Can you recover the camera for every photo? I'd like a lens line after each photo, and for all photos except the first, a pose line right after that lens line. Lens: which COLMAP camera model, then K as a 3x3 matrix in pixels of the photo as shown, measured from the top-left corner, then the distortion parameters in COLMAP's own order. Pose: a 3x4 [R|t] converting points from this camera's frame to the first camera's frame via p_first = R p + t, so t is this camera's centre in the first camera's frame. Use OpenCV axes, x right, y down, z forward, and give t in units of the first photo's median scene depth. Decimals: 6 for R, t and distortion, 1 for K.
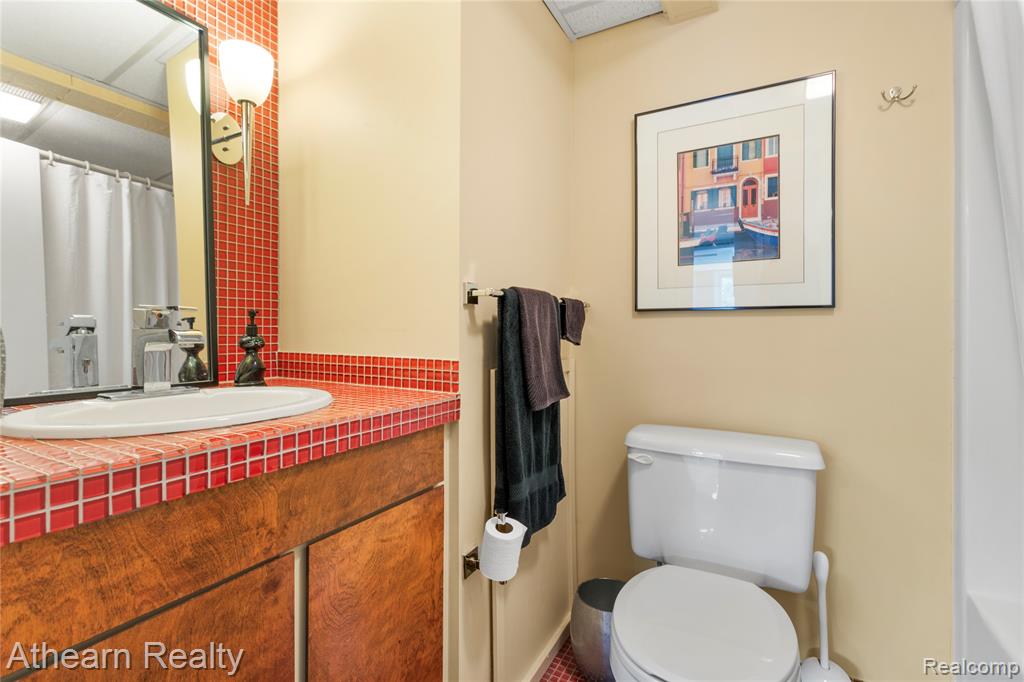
lens RADIAL K [[469.6, 0, 503.7], [0, 469.6, 330.9], [0, 0, 1]] dist [0.000877, 0.000660]
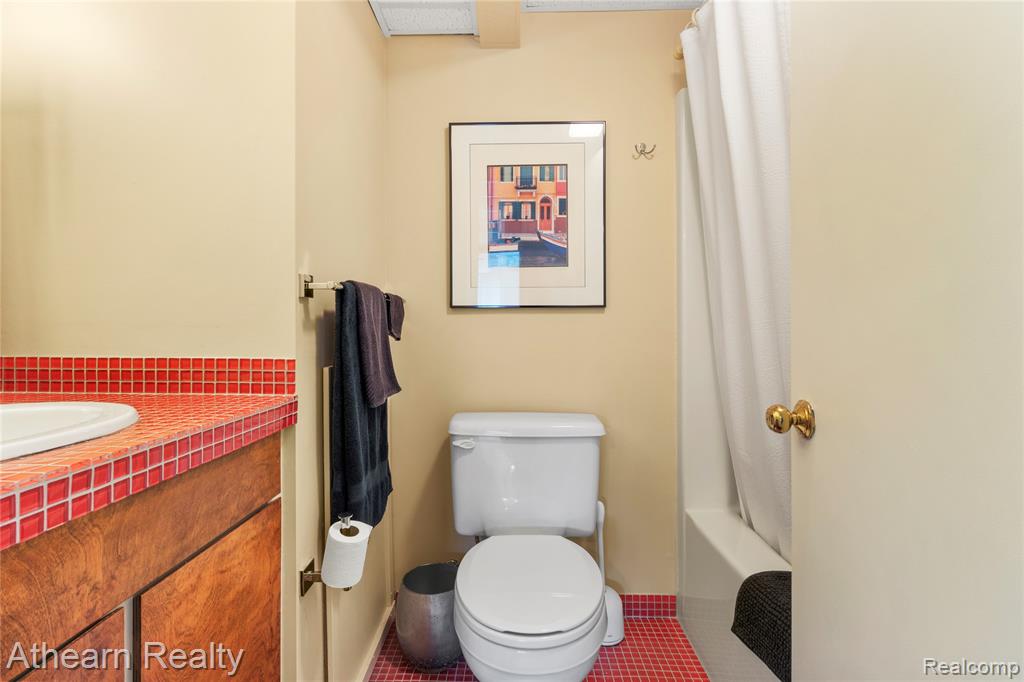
lens RADIAL K [[463.7, 0, 511.4], [0, 463.7, 326.6], [0, 0, 1]] dist [0.000030, -0.000192]
pose [[0.886051, -0.003321, 0.463576, -0.132354], [0.003461, 0.999994, 0.000550, 0.001323], [-0.463575, 0.001117, 0.886057, 0.005670]]
